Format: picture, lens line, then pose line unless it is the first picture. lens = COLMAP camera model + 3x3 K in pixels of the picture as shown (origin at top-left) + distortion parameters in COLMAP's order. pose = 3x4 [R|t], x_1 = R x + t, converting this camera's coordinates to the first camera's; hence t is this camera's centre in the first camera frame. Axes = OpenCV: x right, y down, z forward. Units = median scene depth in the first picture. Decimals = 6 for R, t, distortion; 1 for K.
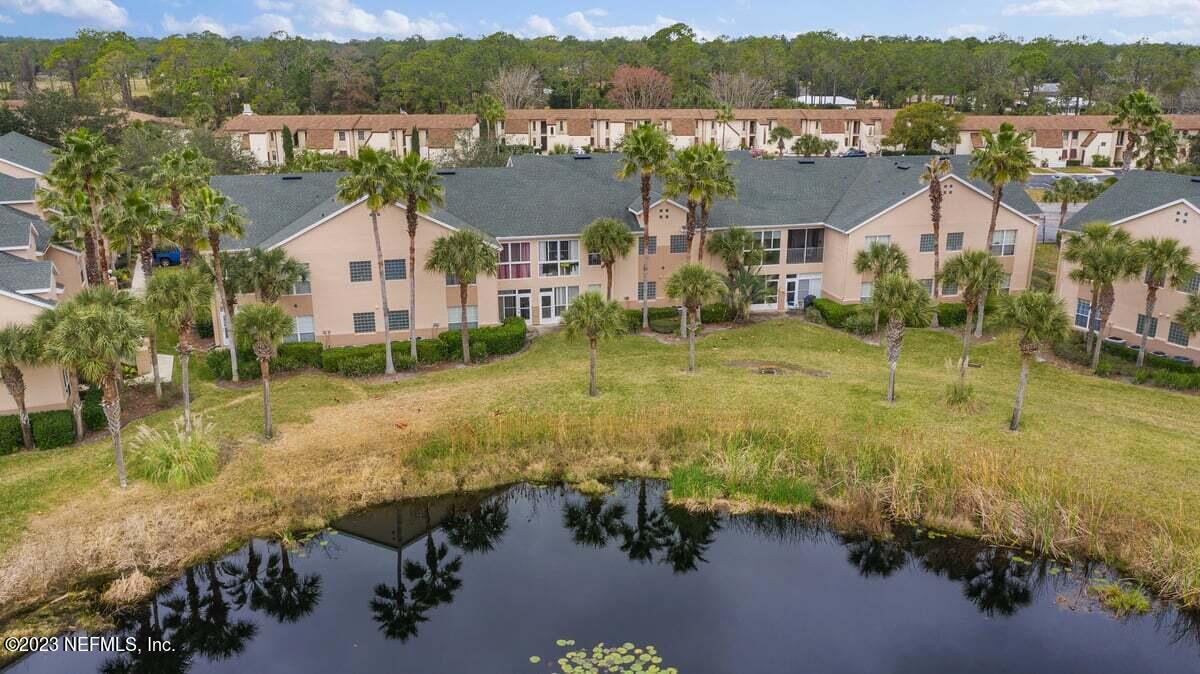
lens RADIAL K [[985.8, 0, 600.0], [0, 985.8, 337.0], [0, 0, 1]] dist [0.008845, 0.014580]
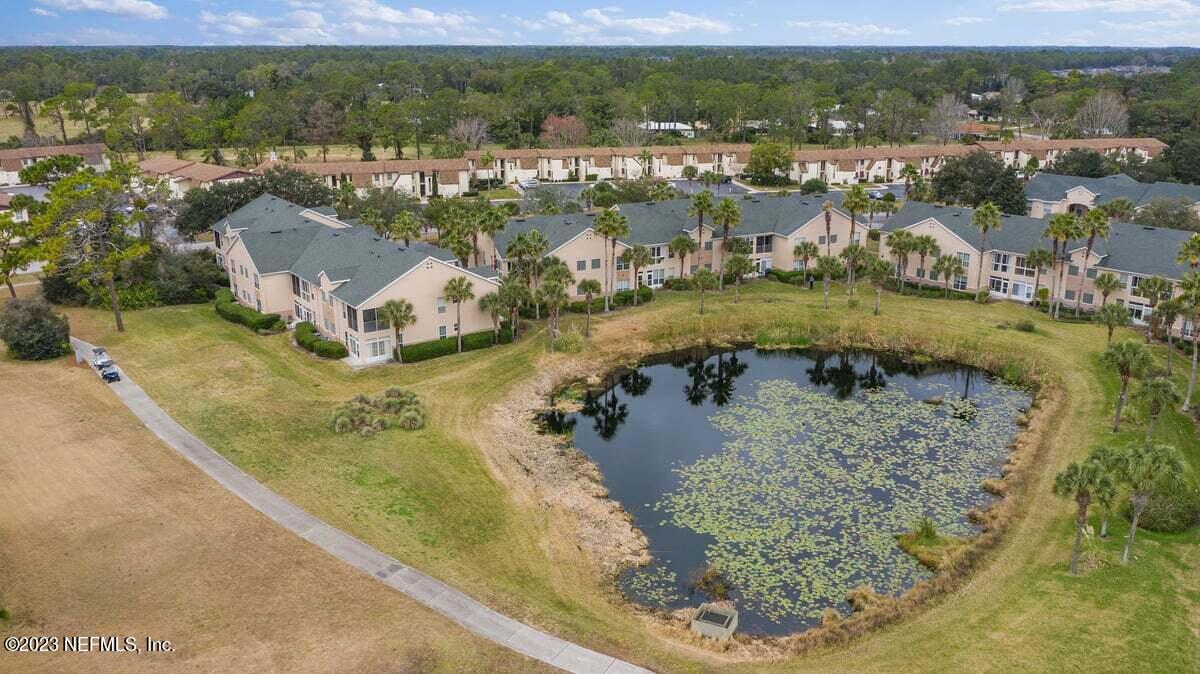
lens RADIAL K [[985.8, 0, 600.0], [0, 985.8, 337.0], [0, 0, 1]] dist [0.008845, 0.014580]
pose [[0.976810, -0.062347, 0.204829, -0.590273], [0.061927, 0.998045, 0.008467, 0.064364], [-0.204956, 0.004414, 0.978761, -0.982622]]
